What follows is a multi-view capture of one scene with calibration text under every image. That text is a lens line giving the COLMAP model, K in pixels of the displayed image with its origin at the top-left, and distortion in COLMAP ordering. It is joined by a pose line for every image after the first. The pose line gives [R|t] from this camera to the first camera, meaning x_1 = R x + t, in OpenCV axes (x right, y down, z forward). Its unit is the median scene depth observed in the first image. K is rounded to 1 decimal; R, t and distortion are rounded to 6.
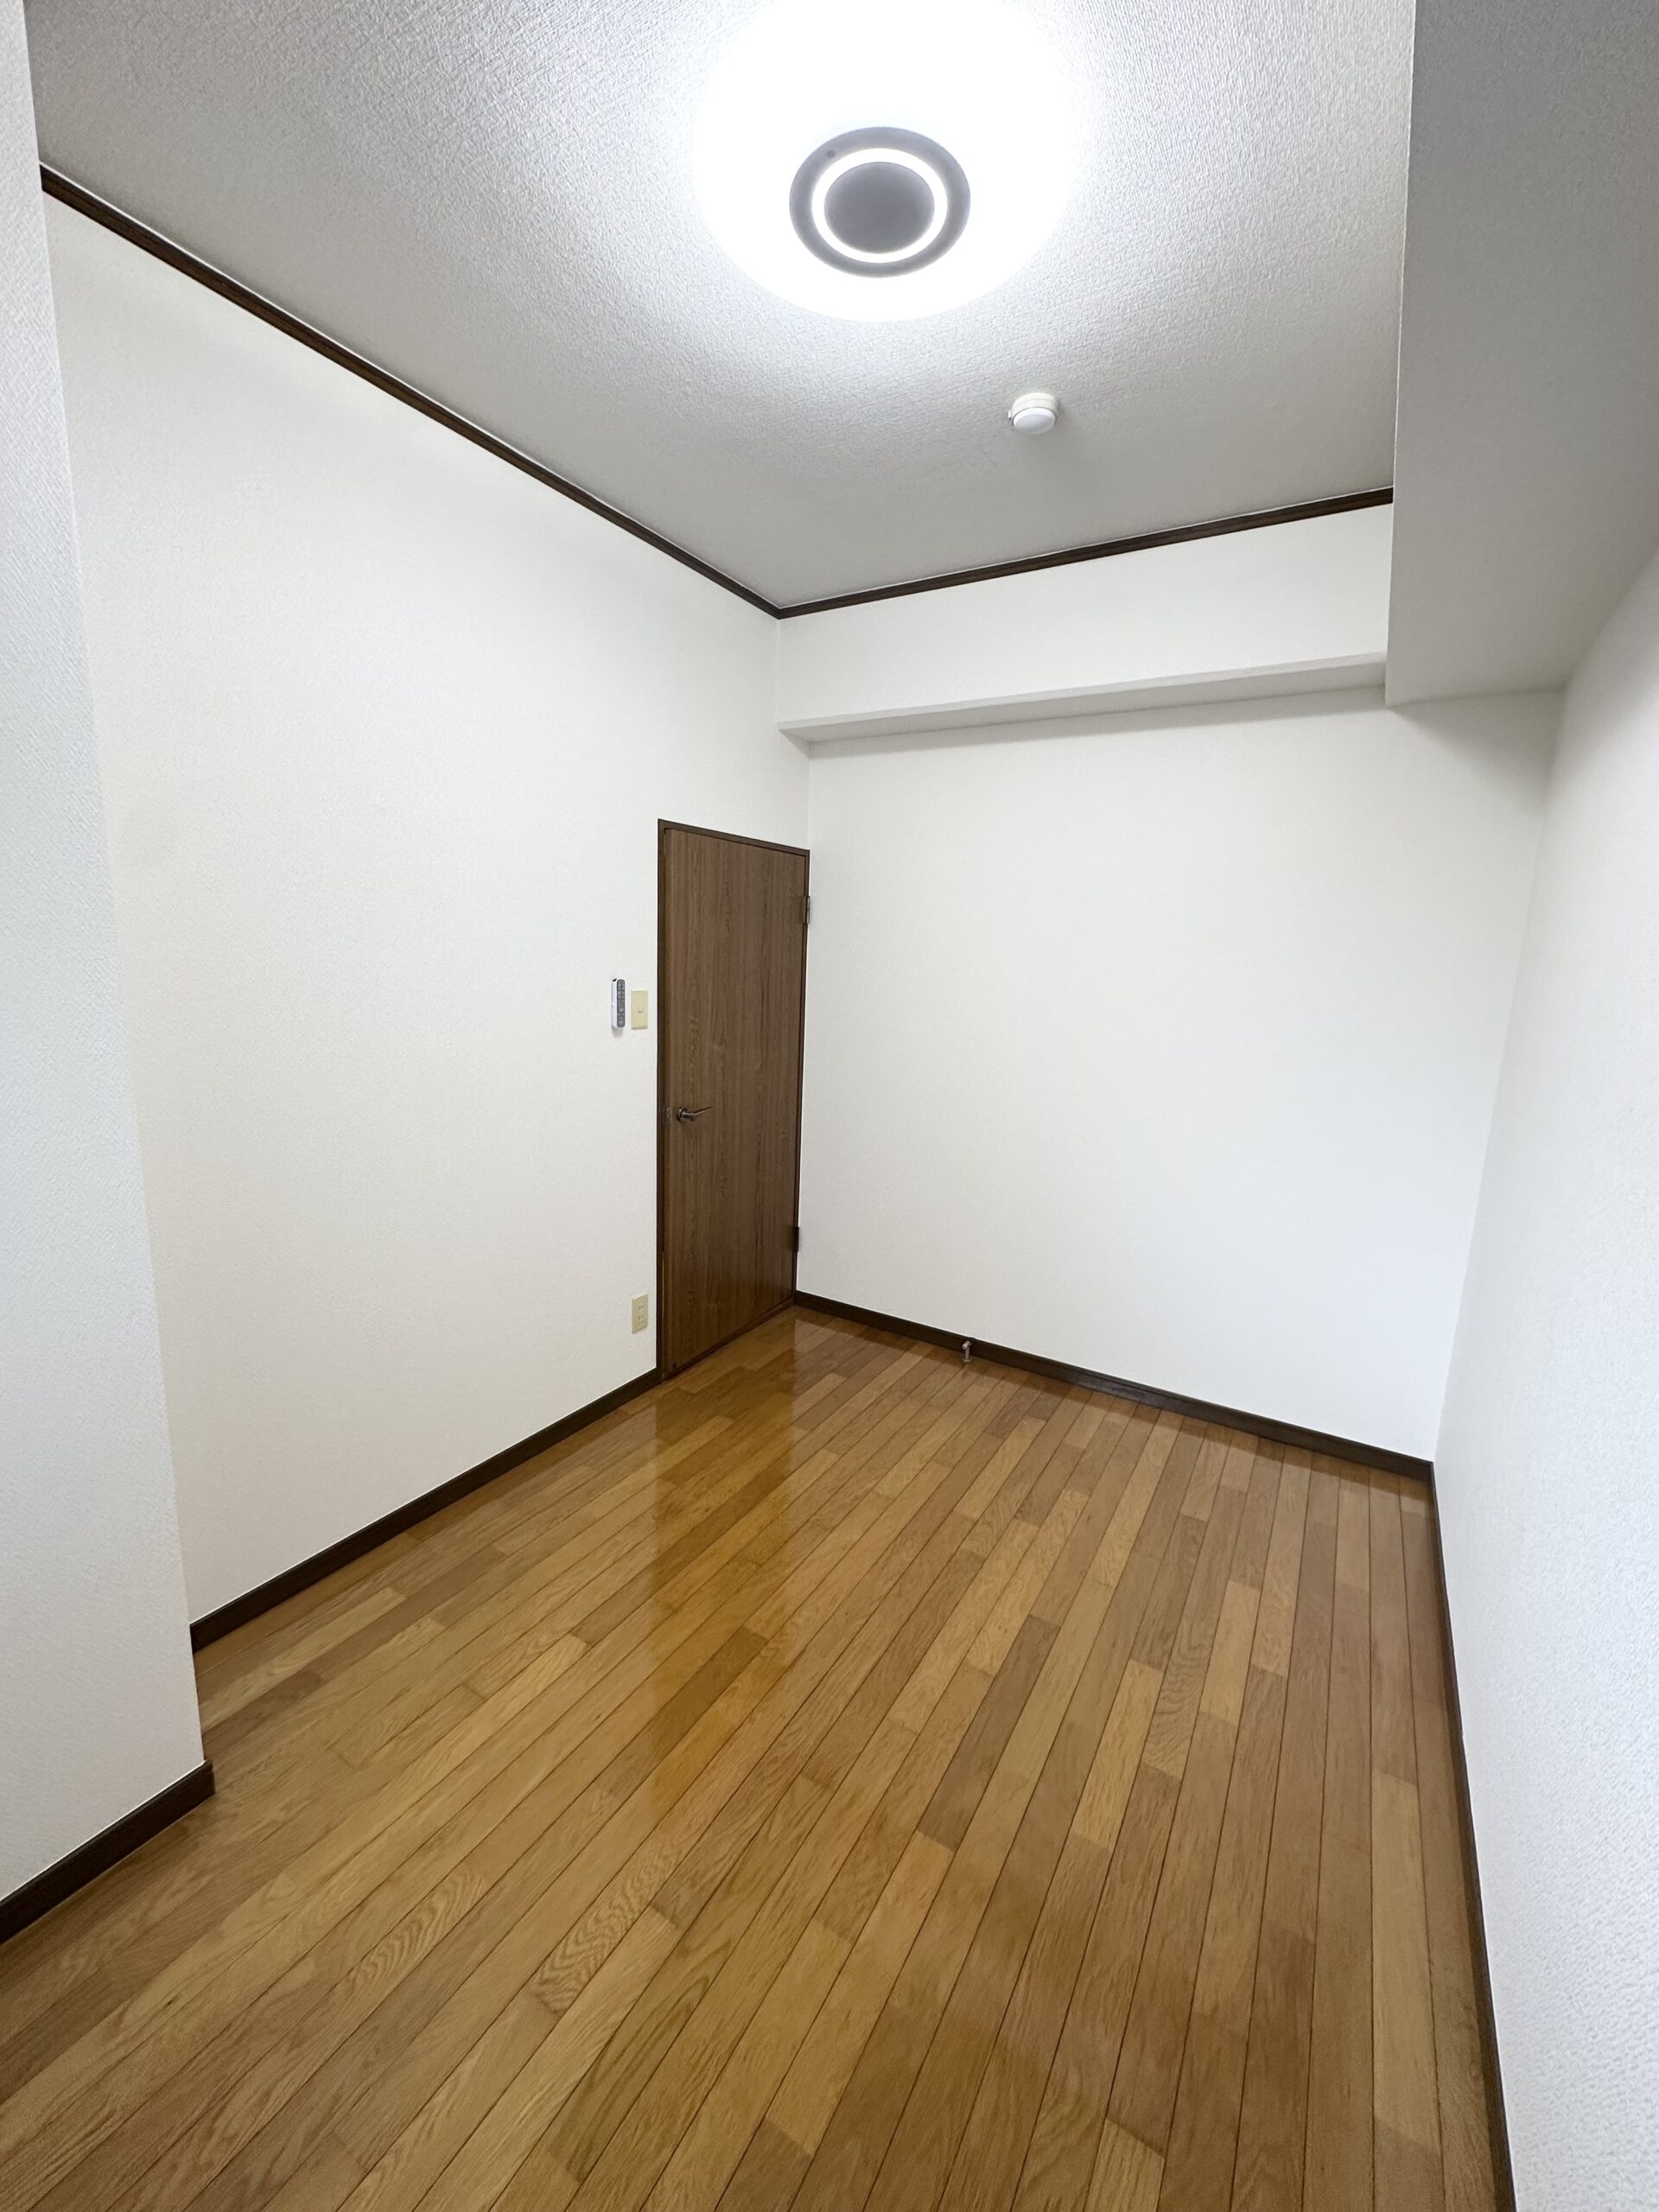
lens RADIAL K [[884.2, 0, 828.3], [0, 884.2, 1105.8], [0, 0, 1]] dist [-0.002679, 0.000657]
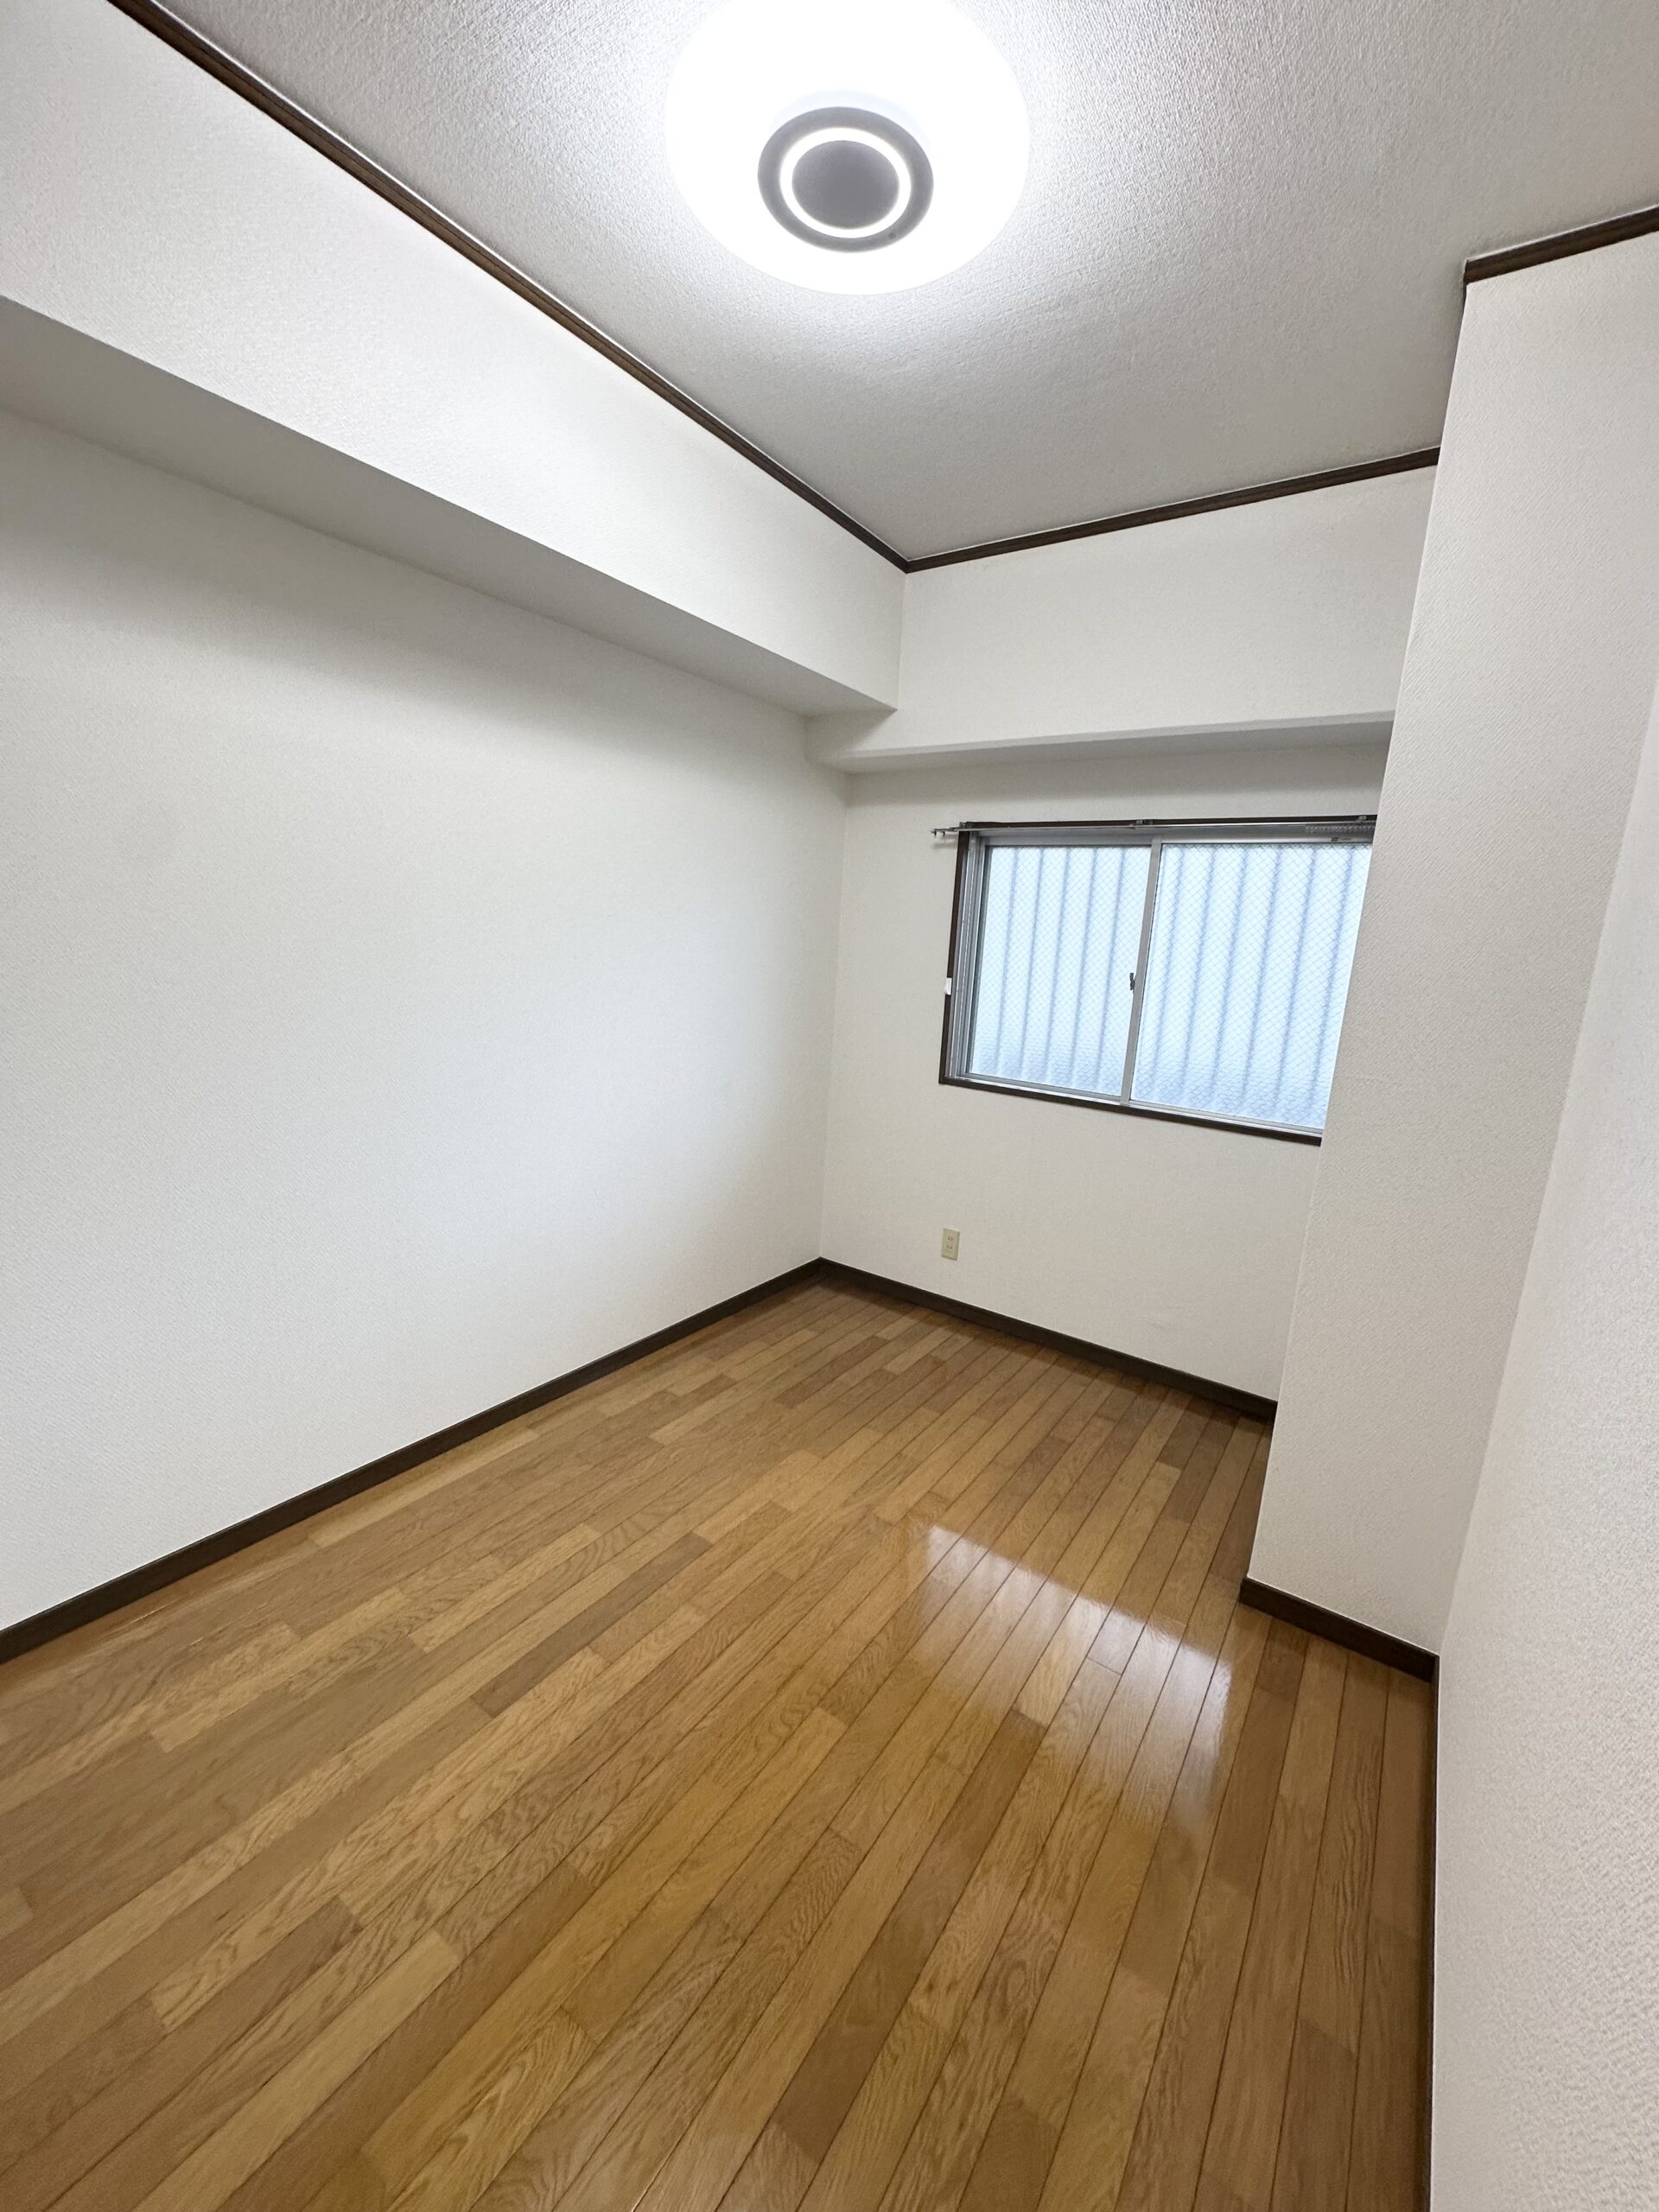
lens RADIAL K [[884.2, 0, 830.0], [0, 884.2, 1105.2], [0, 0, 1]] dist [-0.002679, 0.000657]
pose [[-0.994110, -0.099151, 0.043759, -0.057809], [-0.076293, 0.927001, 0.367218, -0.265627], [-0.076975, 0.361717, -0.929105, 1.555936]]
